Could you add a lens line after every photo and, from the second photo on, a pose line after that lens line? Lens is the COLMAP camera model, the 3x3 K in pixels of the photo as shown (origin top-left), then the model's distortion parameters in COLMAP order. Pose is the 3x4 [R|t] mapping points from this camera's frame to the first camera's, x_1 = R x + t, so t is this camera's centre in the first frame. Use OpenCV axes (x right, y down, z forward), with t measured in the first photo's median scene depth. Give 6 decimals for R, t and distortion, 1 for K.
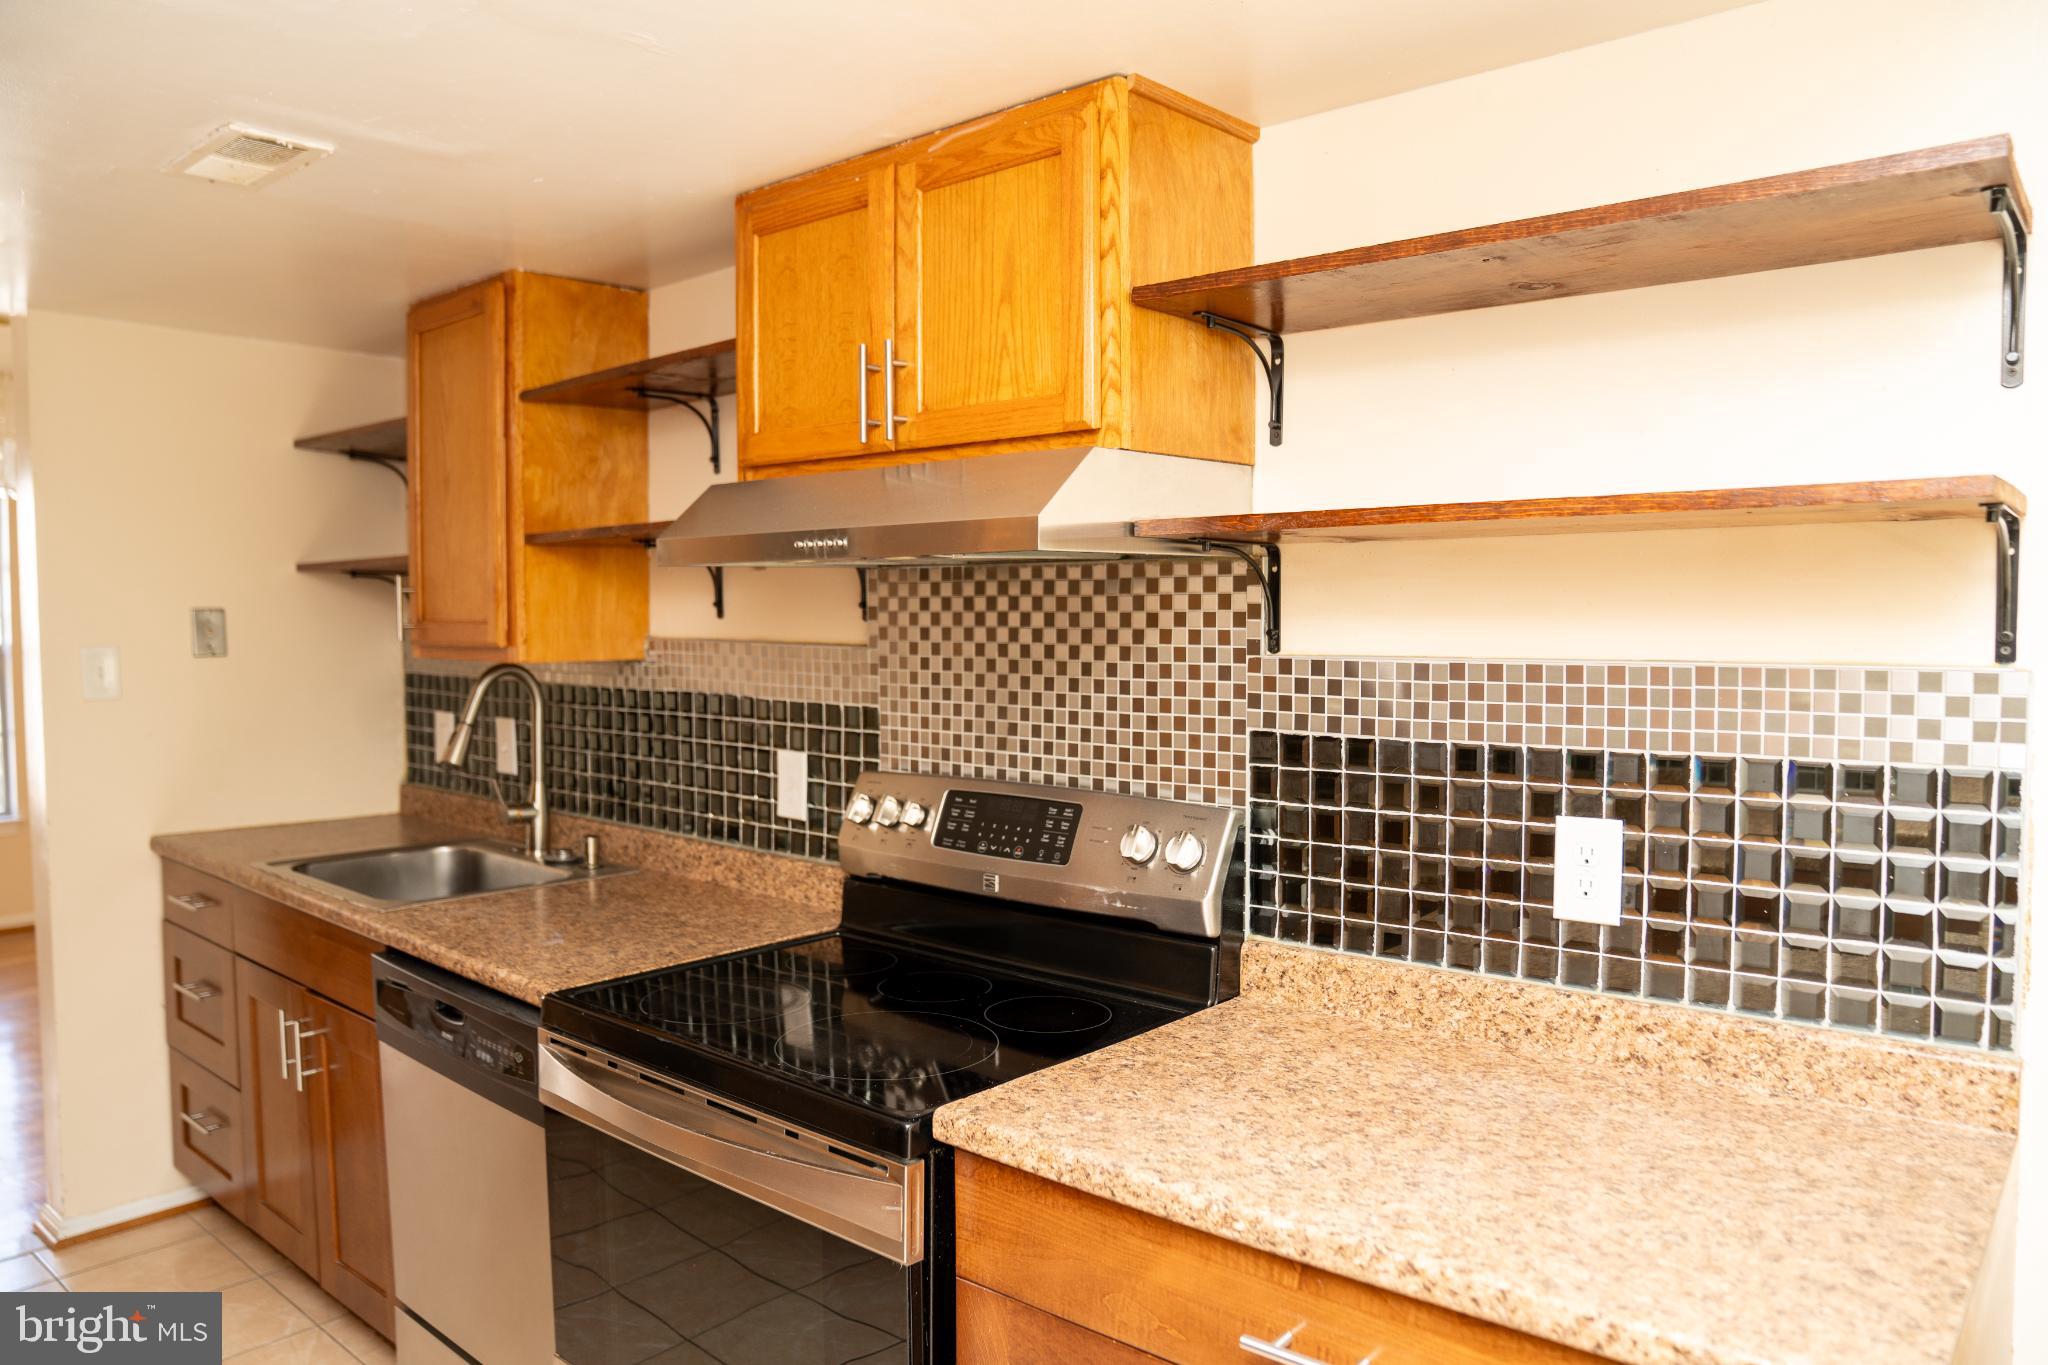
lens RADIAL K [[1417.1, 0, 1025.5], [0, 1417.1, 687.9], [0, 0, 1]] dist [-0.130977, 0.097626]
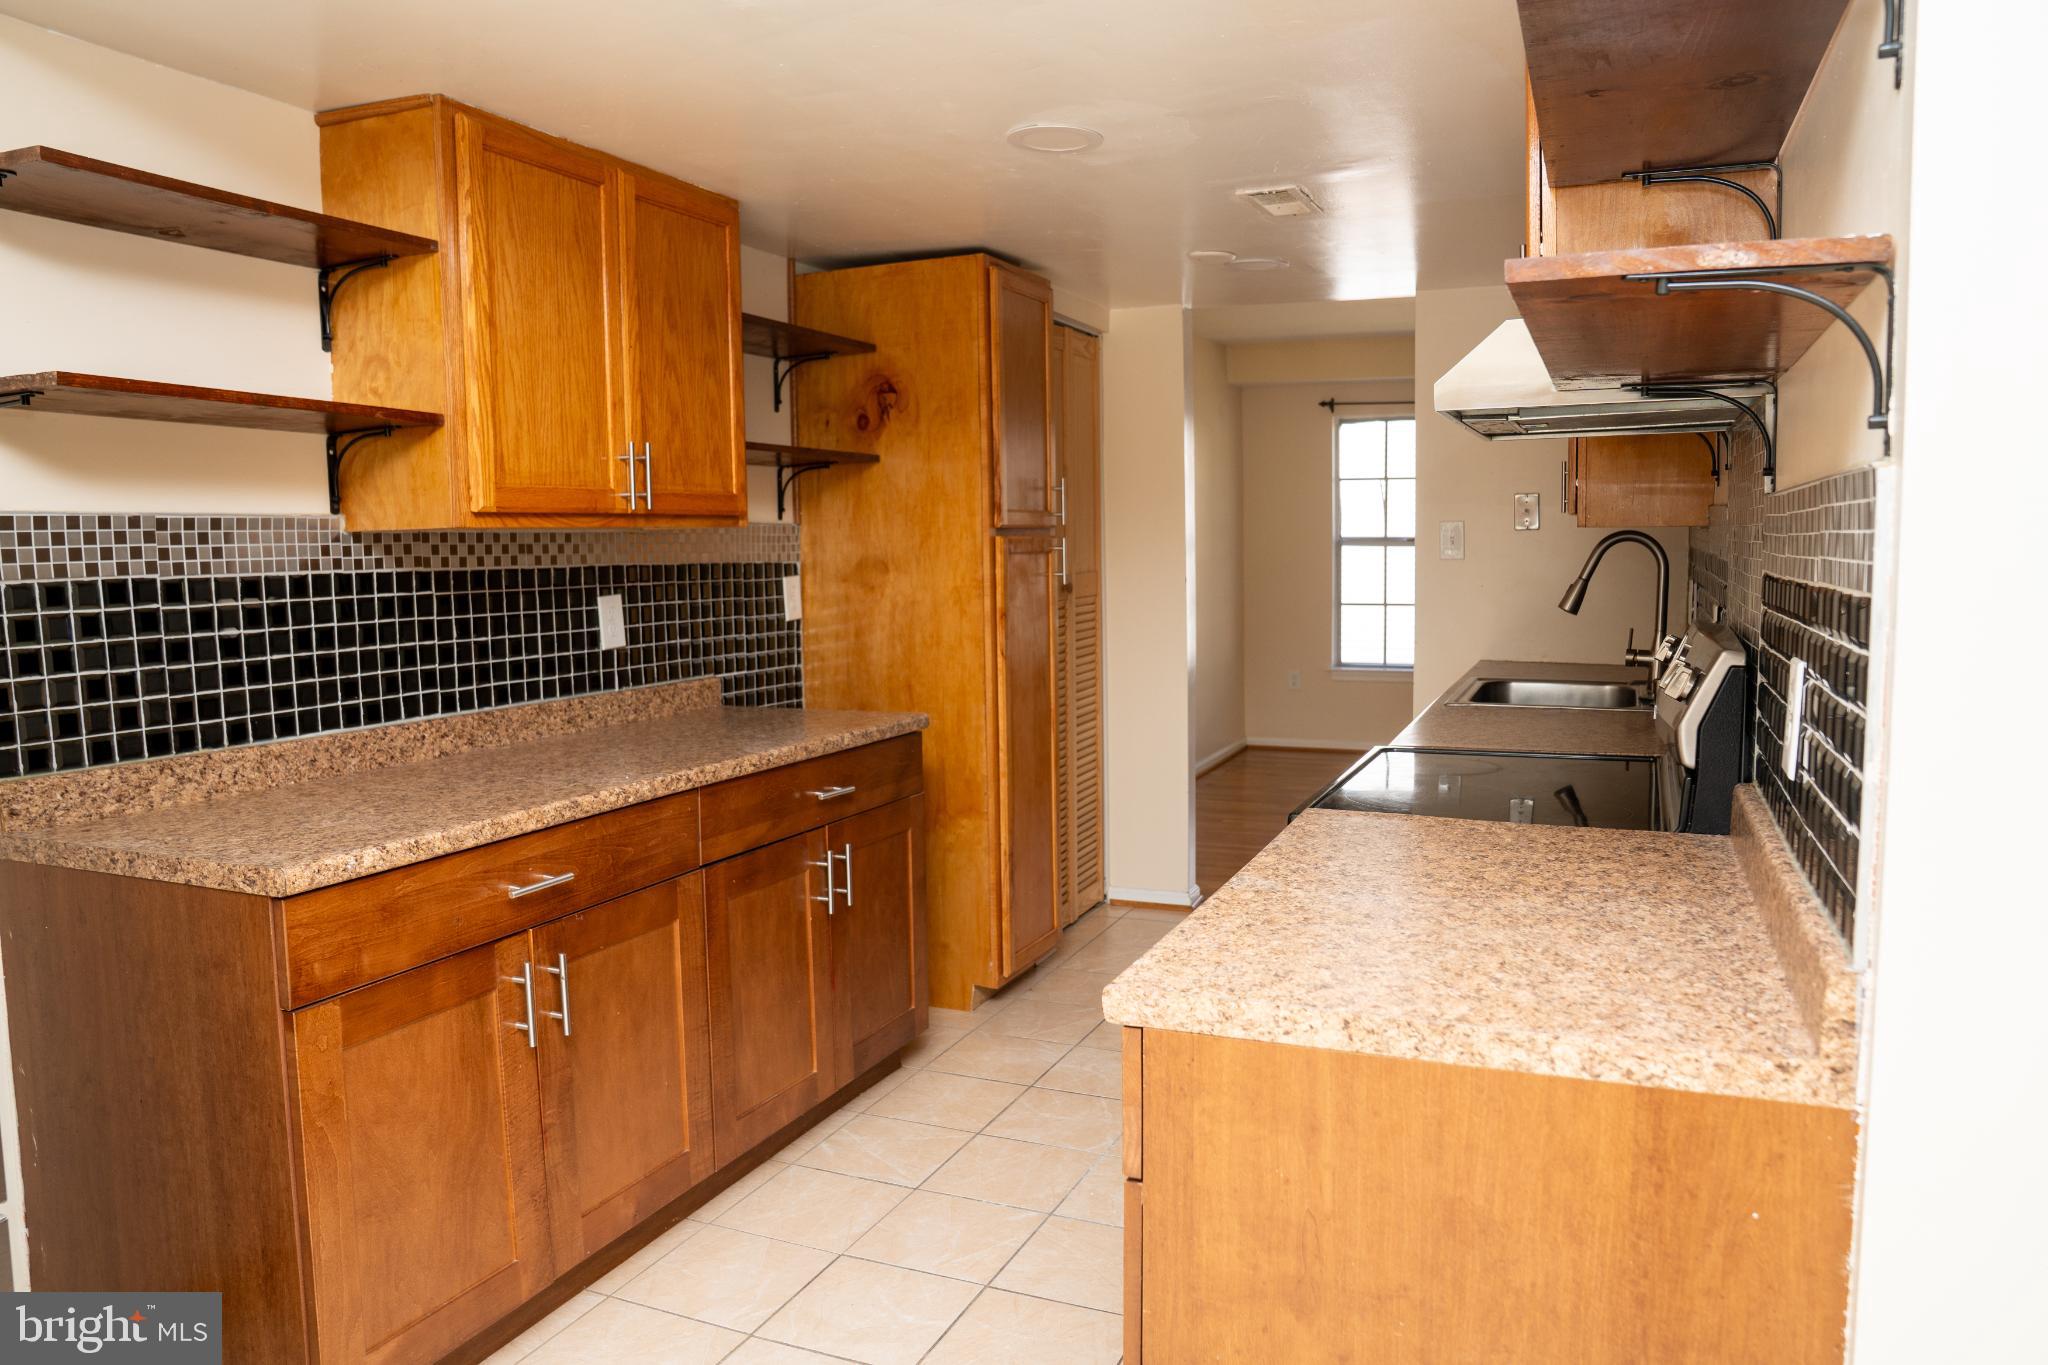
lens RADIAL K [[1417.1, 0, 1025.5], [0, 1417.1, 687.9], [0, 0, 1]] dist [-0.130977, 0.097626]
pose [[0.303256, 0.101962, -0.947438, 1.342466], [-0.037963, 0.994762, 0.094903, 0.055999], [0.952153, 0.007188, 0.305539, 0.308819]]
